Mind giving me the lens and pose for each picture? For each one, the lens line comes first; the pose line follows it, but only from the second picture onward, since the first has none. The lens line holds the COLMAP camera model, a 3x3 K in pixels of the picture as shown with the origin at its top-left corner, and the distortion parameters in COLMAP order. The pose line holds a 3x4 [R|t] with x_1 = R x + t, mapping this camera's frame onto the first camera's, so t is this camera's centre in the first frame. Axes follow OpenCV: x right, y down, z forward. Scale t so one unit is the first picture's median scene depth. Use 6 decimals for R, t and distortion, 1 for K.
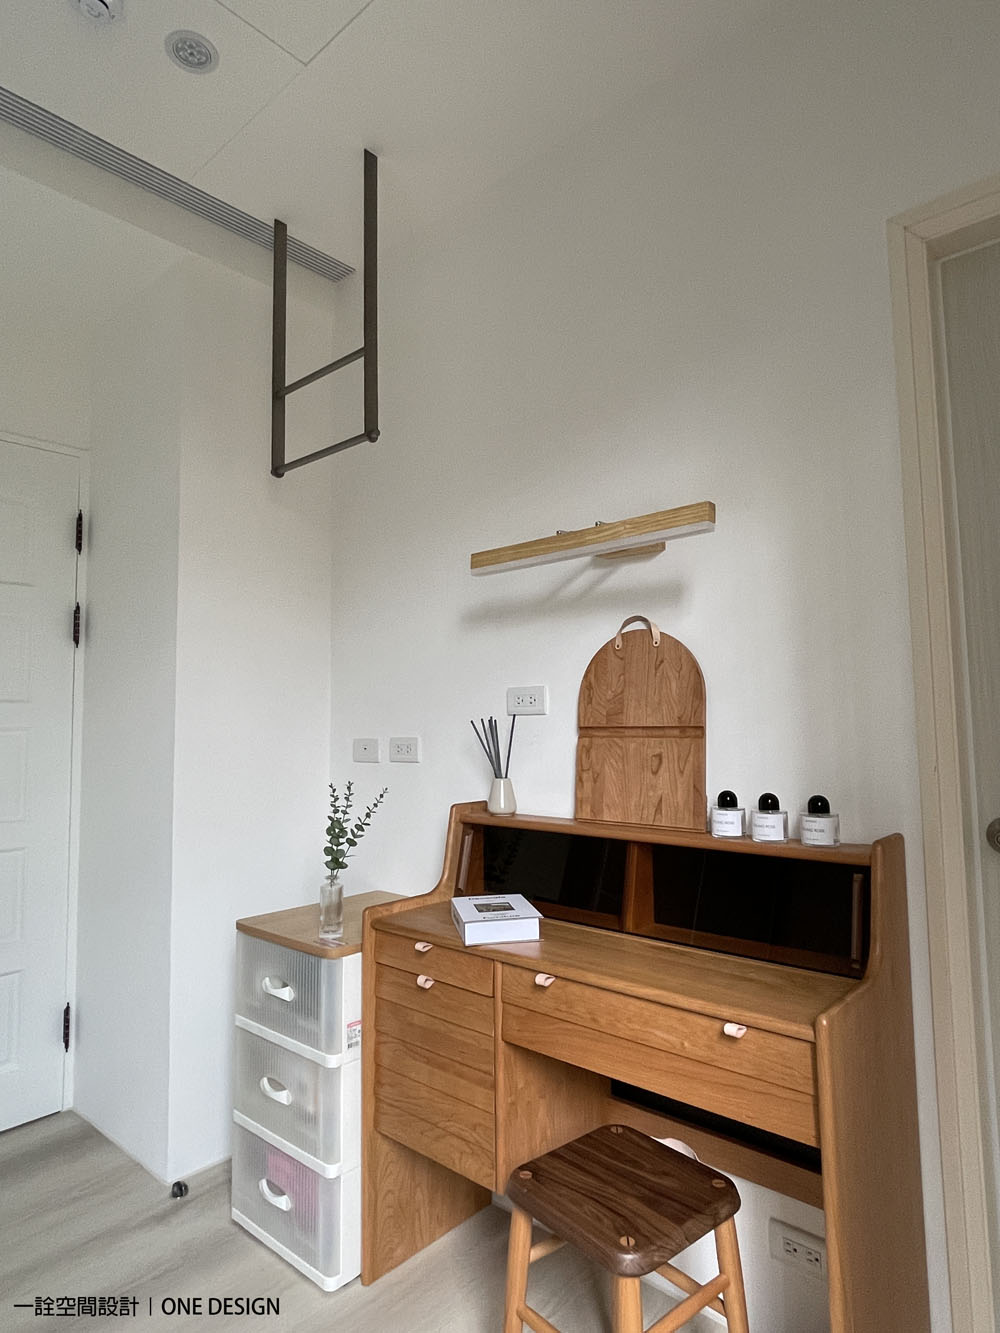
lens RADIAL K [[782.0, 0, 501.9], [0, 782.0, 655.6], [0, 0, 1]] dist [0.001974, -0.011109]
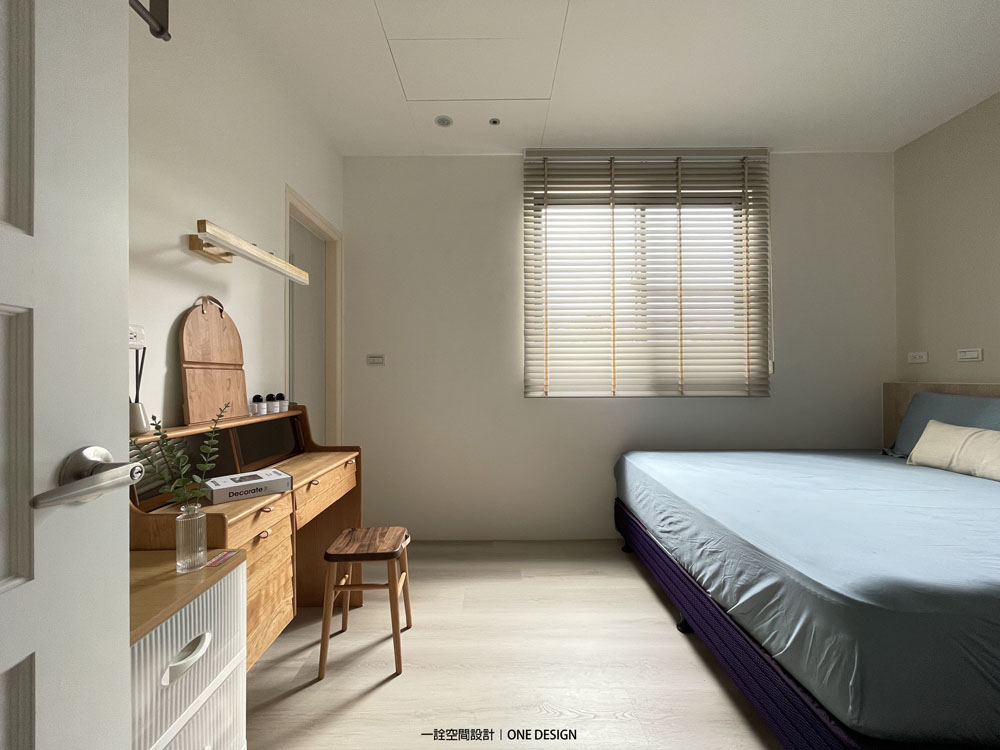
lens RADIAL K [[402.8, 0, 494.1], [0, 402.8, 375.4], [0, 0, 1]] dist [-0.000573, -0.000116]
pose [[-0.658881, 0.015906, 0.752079, -0.861551], [-0.050666, 0.996568, -0.065464, 0.143805], [-0.750539, -0.081238, -0.655814, 1.118235]]
